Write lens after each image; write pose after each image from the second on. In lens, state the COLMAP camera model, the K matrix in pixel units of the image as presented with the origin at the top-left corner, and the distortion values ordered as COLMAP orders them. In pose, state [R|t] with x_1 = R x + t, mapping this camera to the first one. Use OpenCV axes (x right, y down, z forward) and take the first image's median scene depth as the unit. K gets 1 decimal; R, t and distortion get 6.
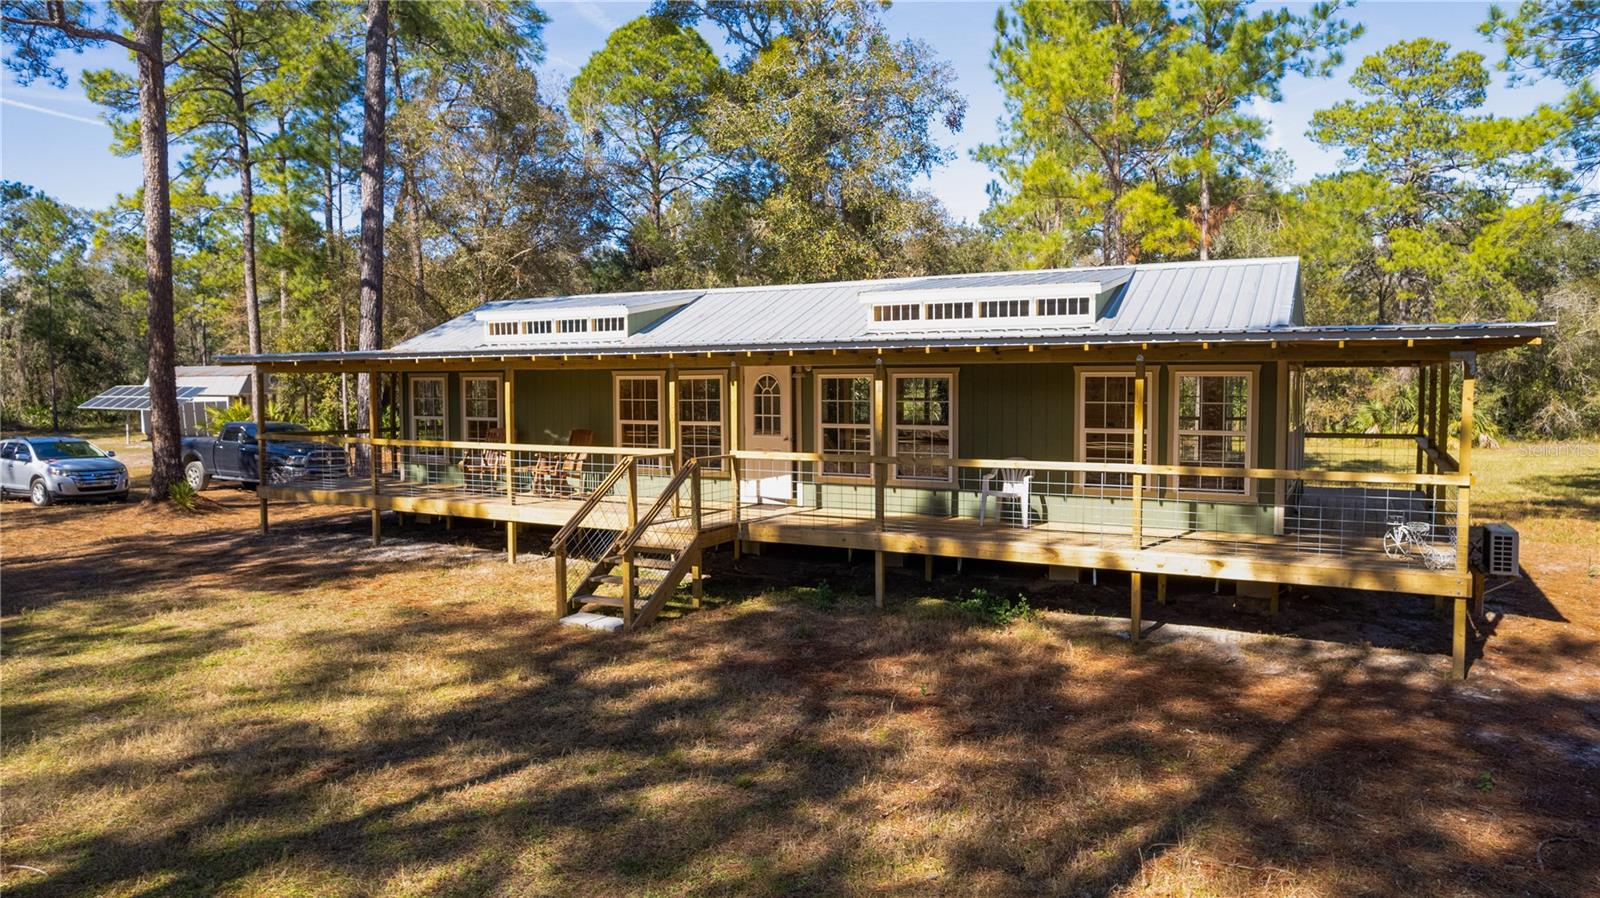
lens RADIAL K [[1048.4, 0, 779.7], [0, 1048.4, 446.7], [0, 0, 1]] dist [-0.054564, 0.063998]
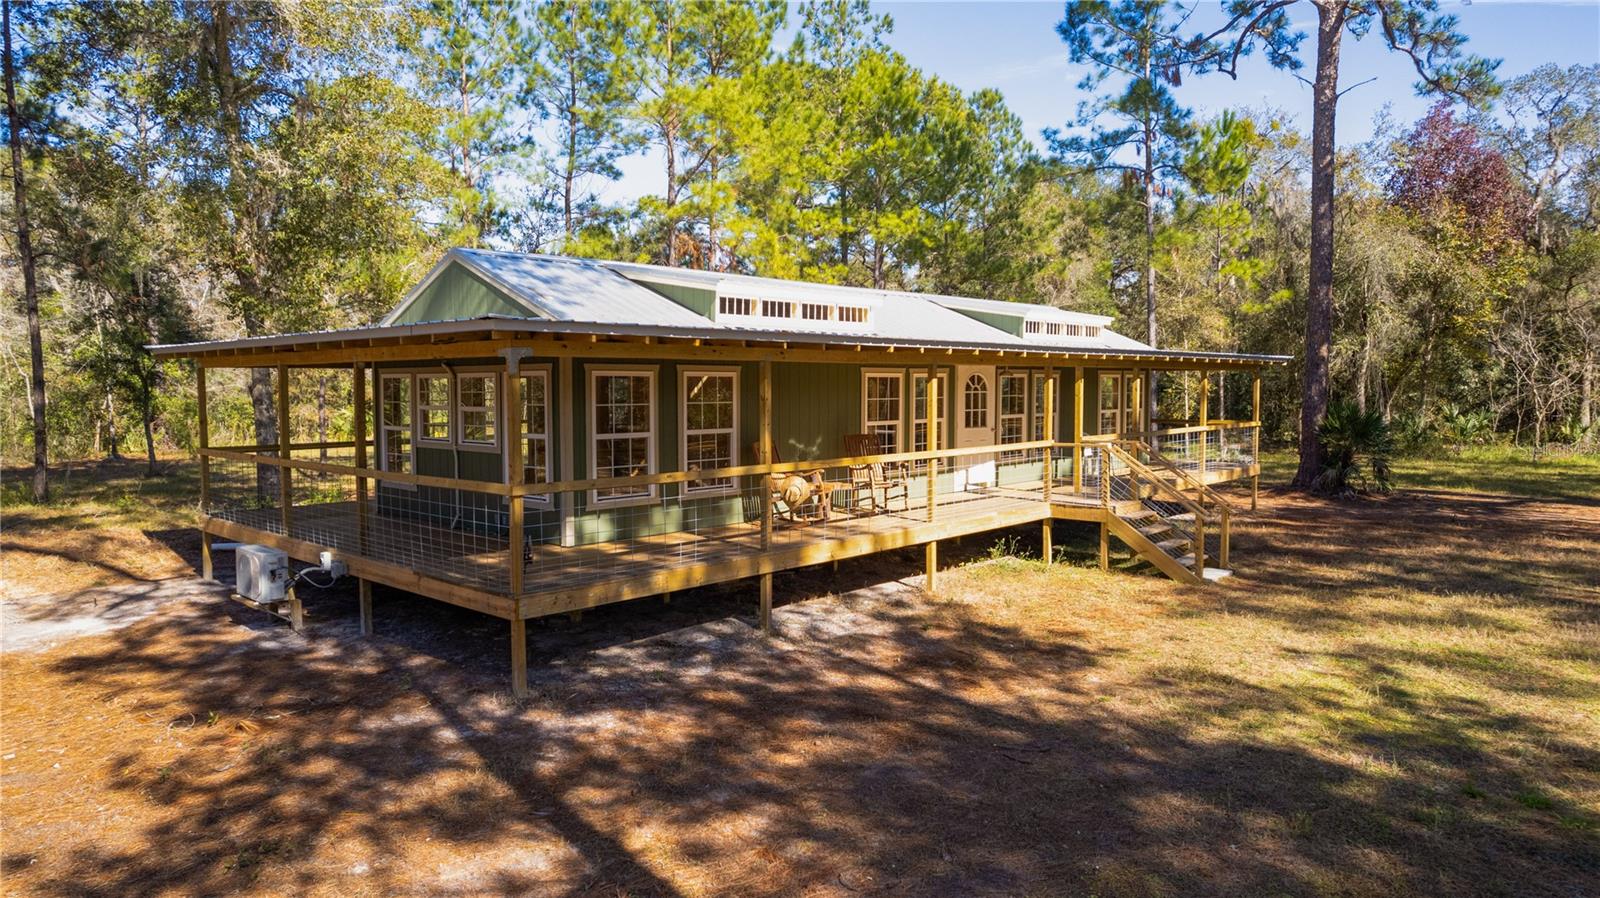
lens RADIAL K [[1027.0, 0, 858.0], [0, 1027.0, 450.6], [0, 0, 1]] dist [0.001844, 0.057071]
pose [[0.192937, -0.058187, 0.979484, -1.218659], [0.070382, 0.996489, 0.045334, -0.050025], [-0.978684, 0.060192, 0.196355, 1.007759]]
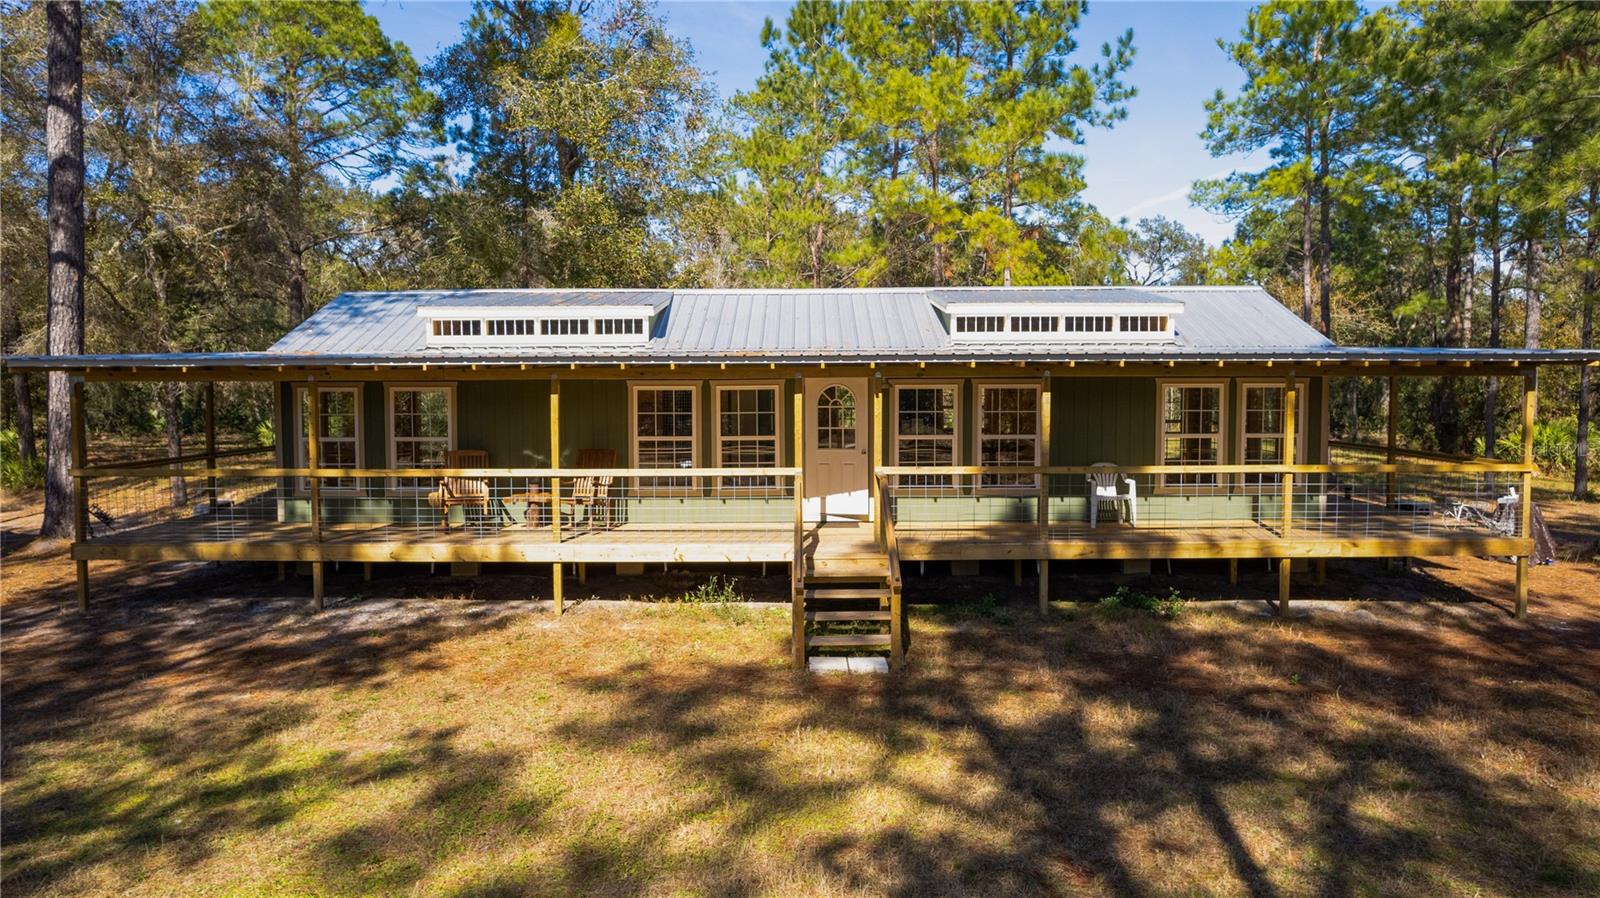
lens RADIAL K [[1032.2, 0, 797.0], [0, 1032.2, 442.0], [0, 0, 1]] dist [-0.072574, 0.060685]
pose [[0.864383, -0.017667, 0.502523, -0.560265], [0.028756, 0.999484, -0.014325, -0.006267], [-0.502011, 0.026833, 0.864445, 0.242232]]
